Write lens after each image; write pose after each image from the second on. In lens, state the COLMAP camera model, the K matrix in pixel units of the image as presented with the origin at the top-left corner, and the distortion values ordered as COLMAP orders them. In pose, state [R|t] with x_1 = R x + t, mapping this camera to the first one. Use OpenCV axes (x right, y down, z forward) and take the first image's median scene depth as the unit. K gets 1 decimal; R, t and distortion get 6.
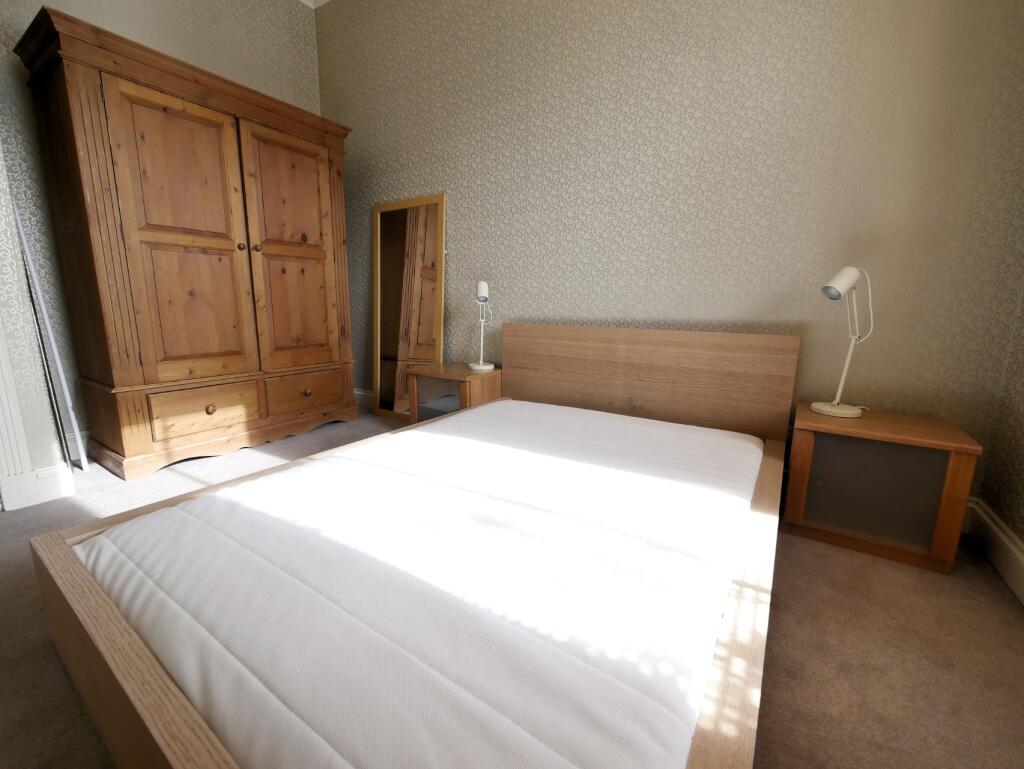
lens RADIAL K [[425.0, 0, 512.0], [0, 425.0, 384.5], [0, 0, 1]] dist [-0.002963, -0.000019]
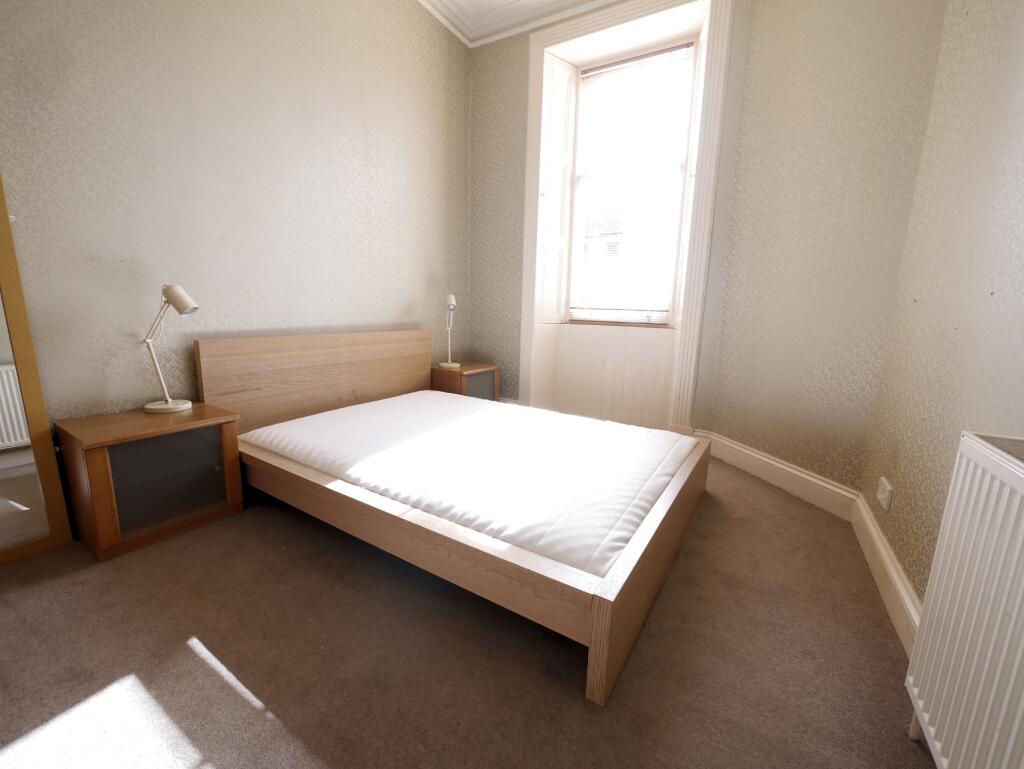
lens RADIAL K [[425.0, 0, 512.0], [0, 425.0, 384.5], [0, 0, 1]] dist [-0.002963, -0.000019]
pose [[-0.028321, -0.184104, 0.982499, -1.118415], [0.179578, 0.965965, 0.186182, -0.156326], [-0.983336, 0.181708, 0.005704, 0.658676]]
